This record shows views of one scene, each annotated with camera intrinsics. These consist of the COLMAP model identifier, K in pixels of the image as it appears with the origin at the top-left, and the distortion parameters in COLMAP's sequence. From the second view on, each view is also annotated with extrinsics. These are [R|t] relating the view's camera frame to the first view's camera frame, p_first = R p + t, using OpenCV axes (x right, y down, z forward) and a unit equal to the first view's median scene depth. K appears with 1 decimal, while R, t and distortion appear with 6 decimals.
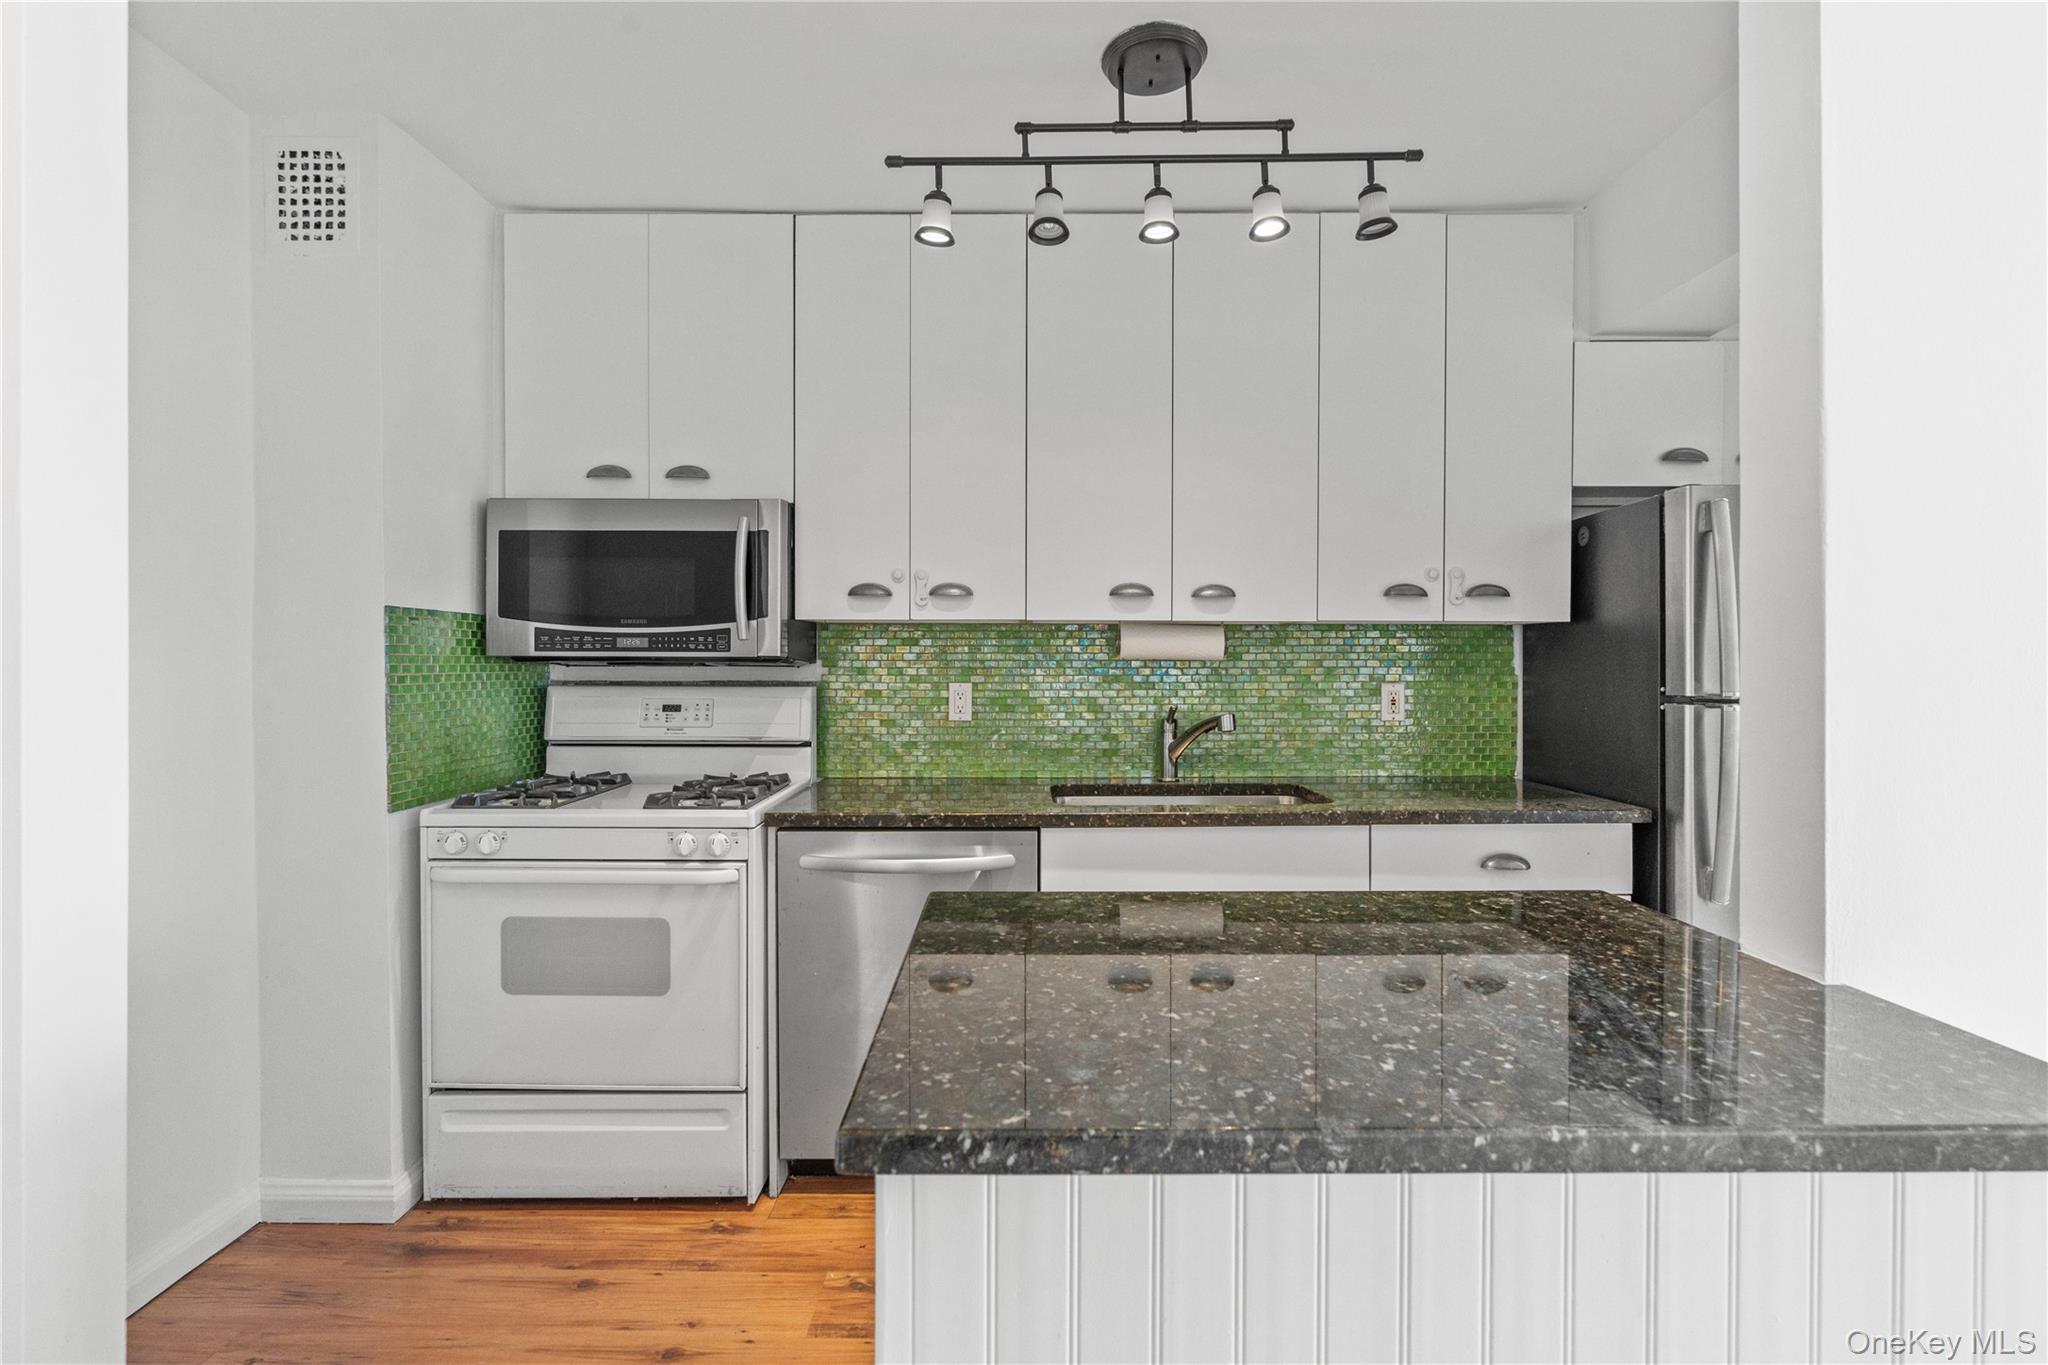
lens RADIAL K [[942.5, 0, 1021.1], [0, 942.5, 668.0], [0, 0, 1]] dist [-0.007242, 0.001157]
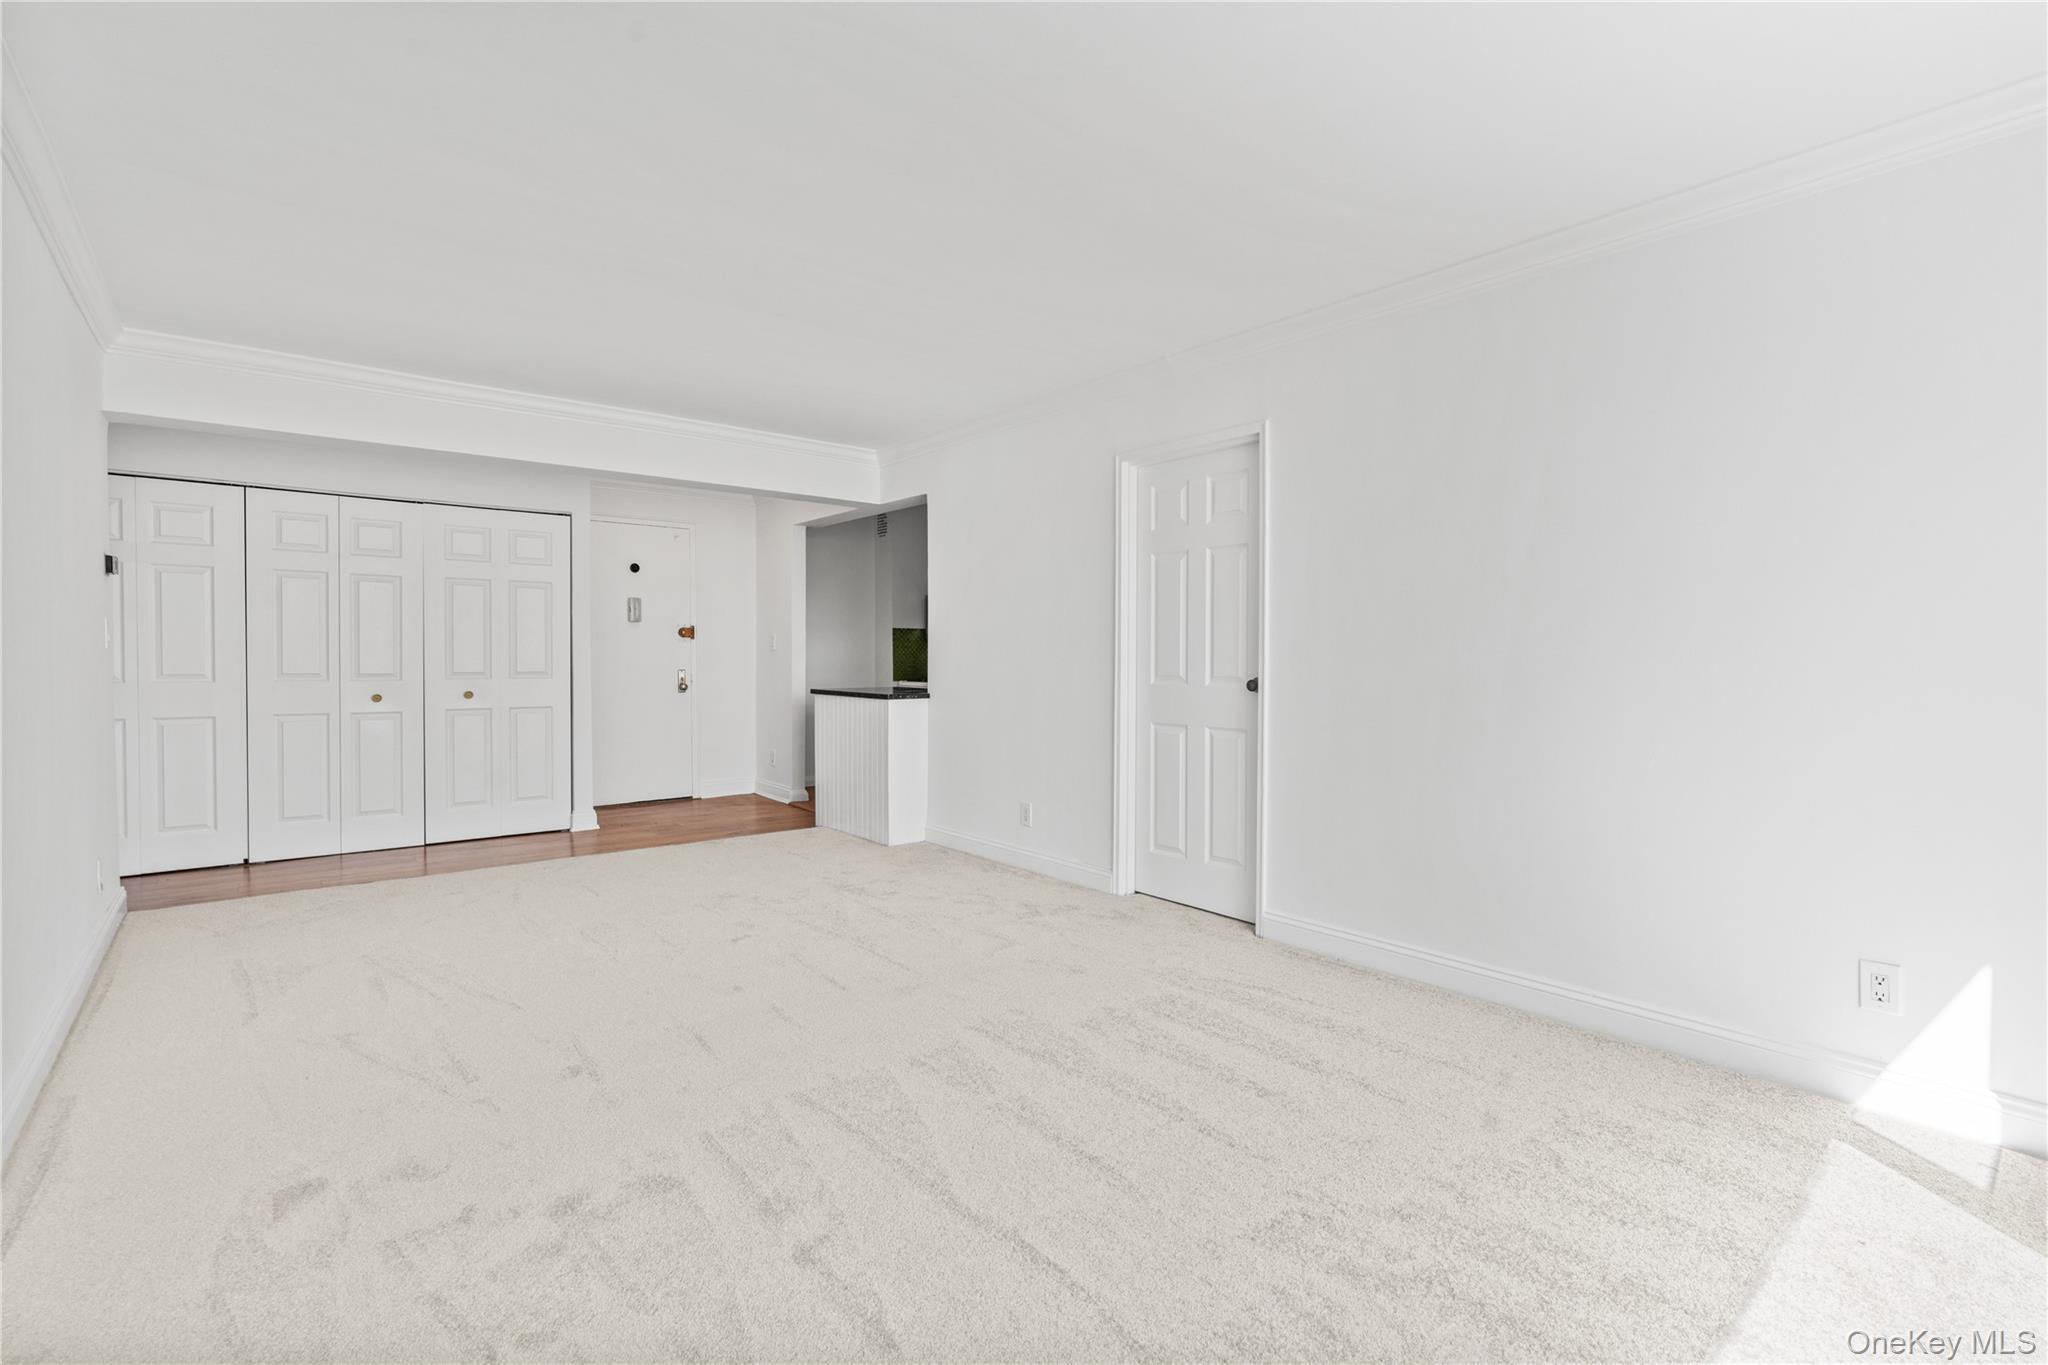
lens RADIAL K [[942.5, 0, 1021.1], [0, 942.5, 668.0], [0, 0, 1]] dist [-0.007242, 0.001157]
pose [[0.637373, 0.013610, -0.770435, 2.193117], [-0.005018, 0.999896, 0.013512, 0.036829], [0.770539, -0.004746, 0.637375, -0.887071]]
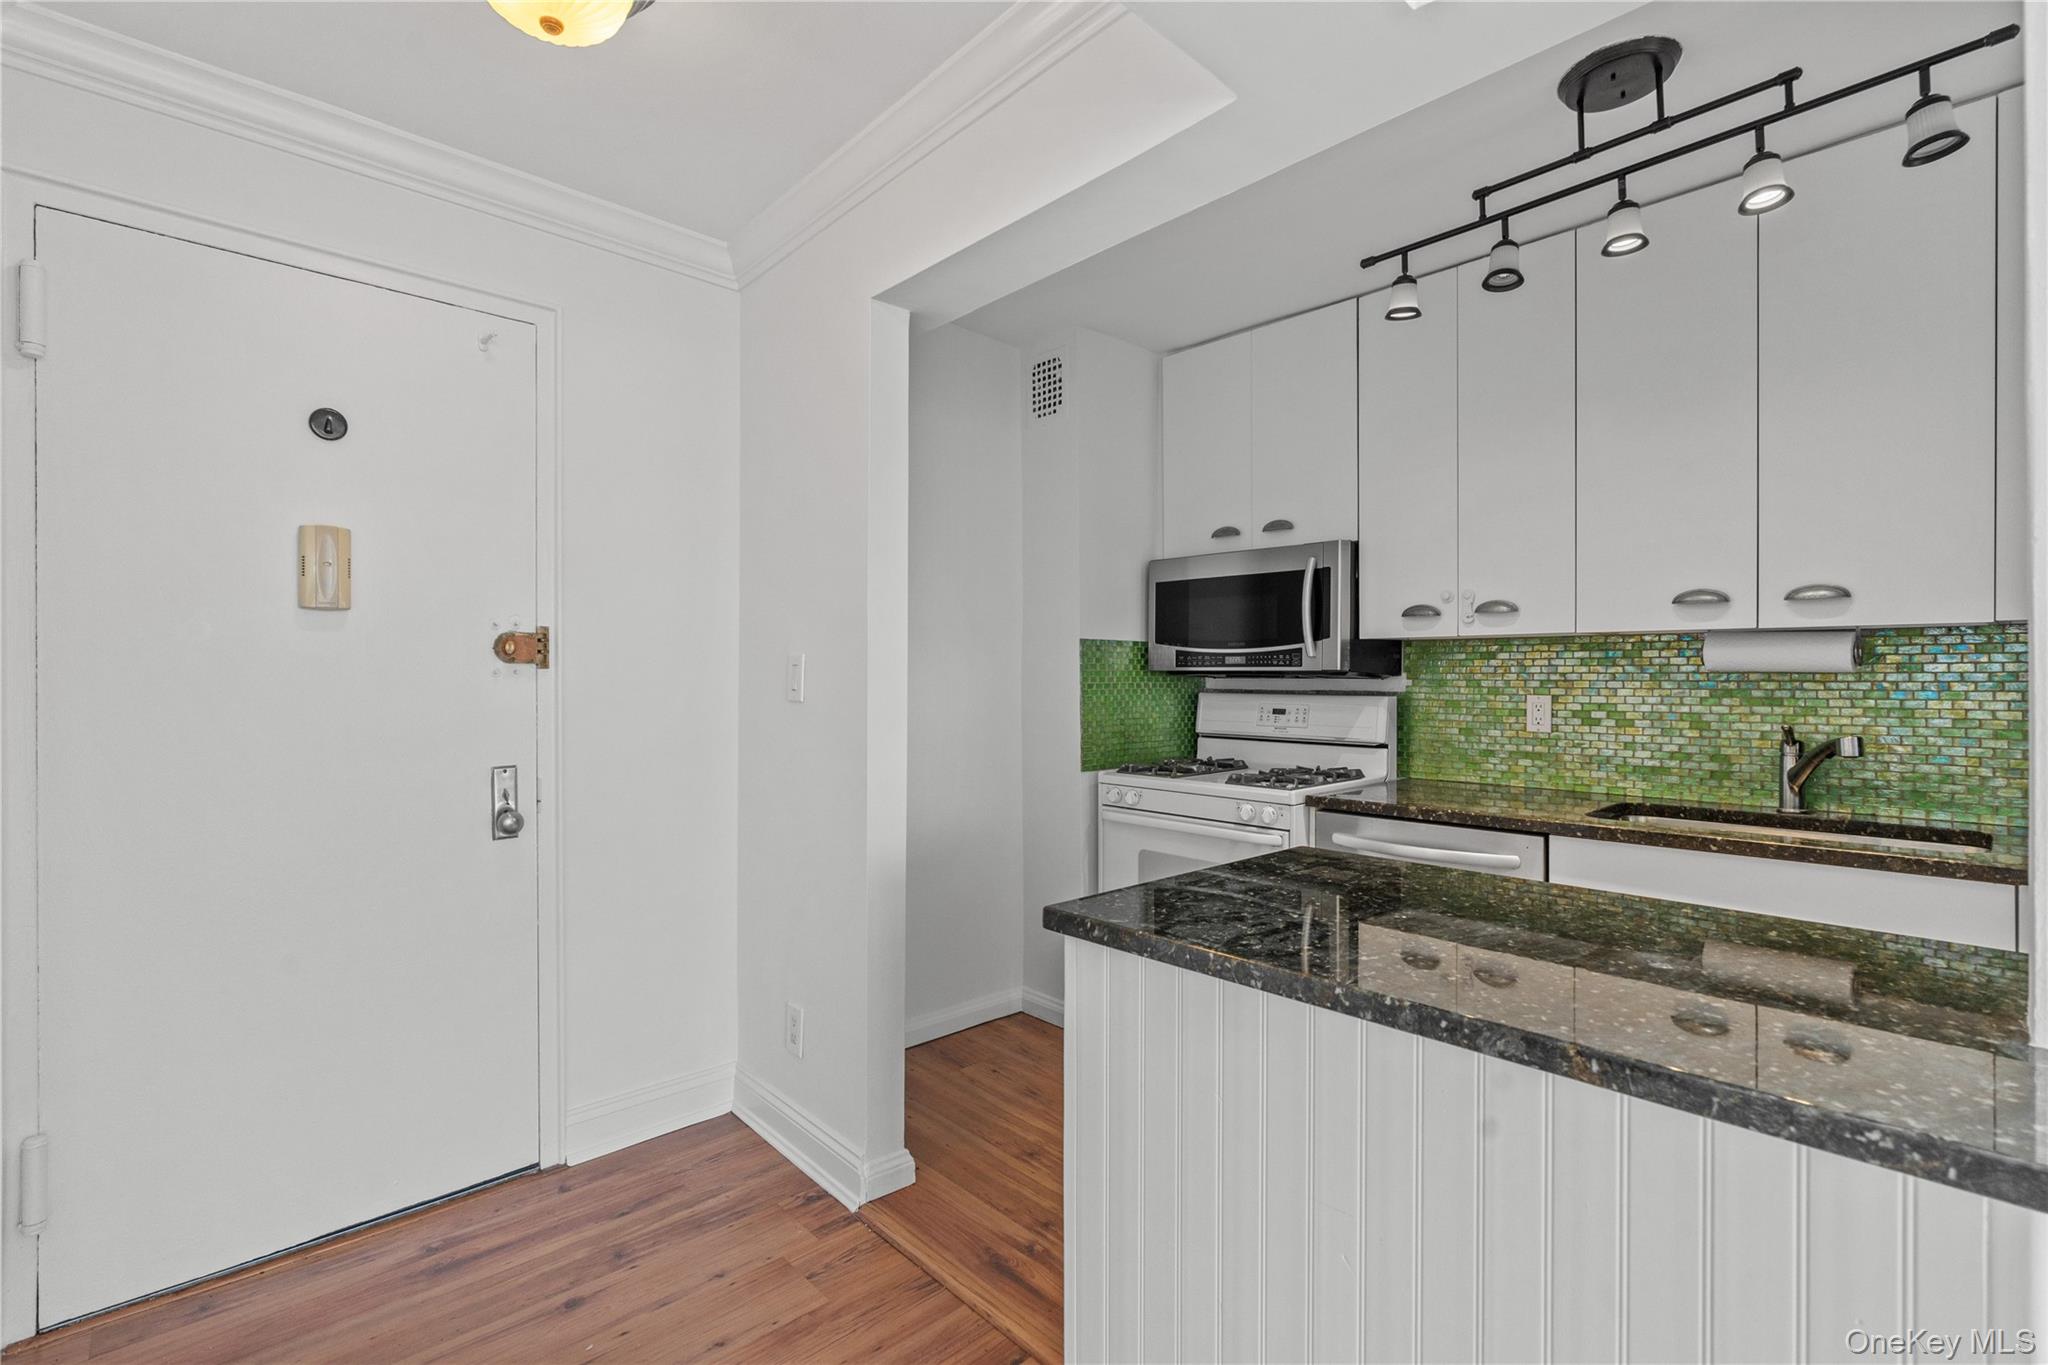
lens RADIAL K [[926.8, 0, 1020.5], [0, 926.8, 676.4], [0, 0, 1]] dist [-0.013296, 0.007125]
pose [[0.679924, 0.000468, -0.733283, 0.316038], [-0.004546, 0.999983, -0.003577, 0.001763], [0.733269, 0.005766, 0.679914, -0.099251]]
